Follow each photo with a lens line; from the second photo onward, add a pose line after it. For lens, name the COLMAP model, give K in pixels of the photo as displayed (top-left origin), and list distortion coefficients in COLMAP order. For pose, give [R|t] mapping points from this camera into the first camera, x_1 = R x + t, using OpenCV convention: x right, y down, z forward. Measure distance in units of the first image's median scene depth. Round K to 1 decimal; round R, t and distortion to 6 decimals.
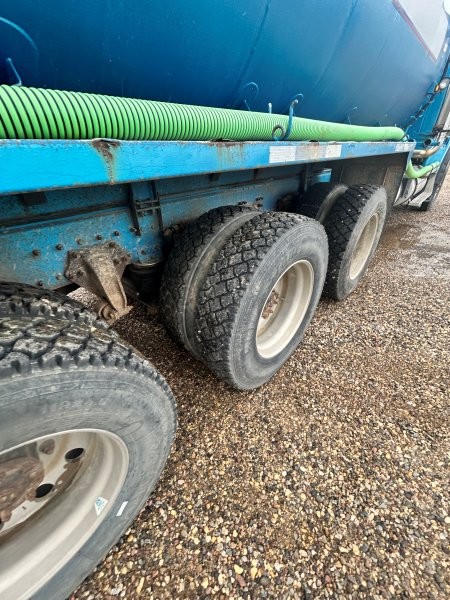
lens RADIAL K [[242.9, 0, 225.0], [0, 242.9, 300.0], [0, 0, 1]] dist [-0.001333, 0.000044]
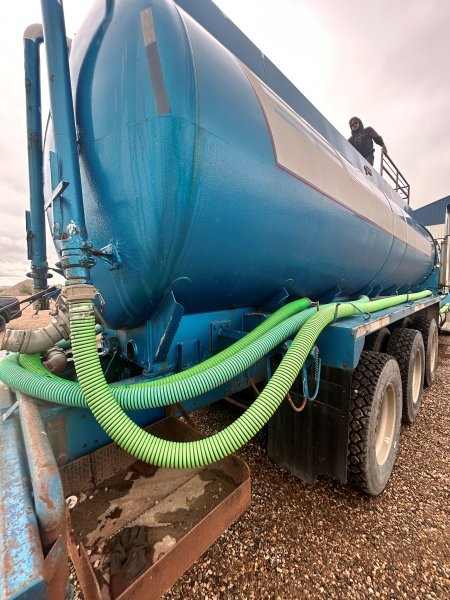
lens RADIAL K [[243.6, 0, 225.0], [0, 243.6, 297.7], [0, 0, 1]] dist [-0.000402, 0.000021]
pose [[0.998305, 0.010847, -0.057178, -1.368328], [-0.037317, 0.873225, -0.485887, 0.586416], [0.044659, 0.487197, 0.872149, -1.263314]]
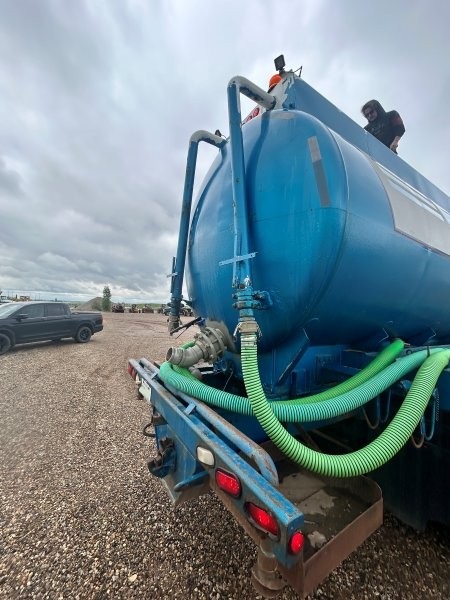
lens RADIAL K [[241.6, 0, 223.7], [0, 241.6, 297.7], [0, 0, 1]] dist [-0.002541, 0.000248]
pose [[0.964165, 0.053341, -0.259887, -1.713844], [-0.193932, 0.810166, -0.553192, 0.718683], [0.181044, 0.583769, 0.791478, -1.555015]]
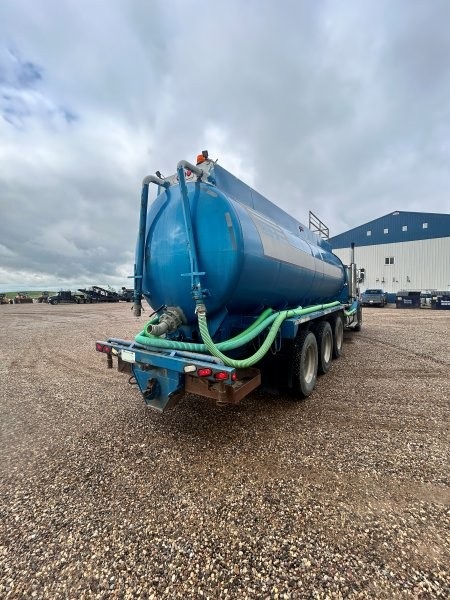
lens RADIAL K [[241.6, 0, 223.7], [0, 241.6, 297.7], [0, 0, 1]] dist [-0.002541, 0.000248]
pose [[0.989902, 0.003698, 0.141705, -1.985241], [0.069888, 0.856987, -0.510578, 1.226736], [-0.123327, 0.515325, 0.848074, -2.486766]]
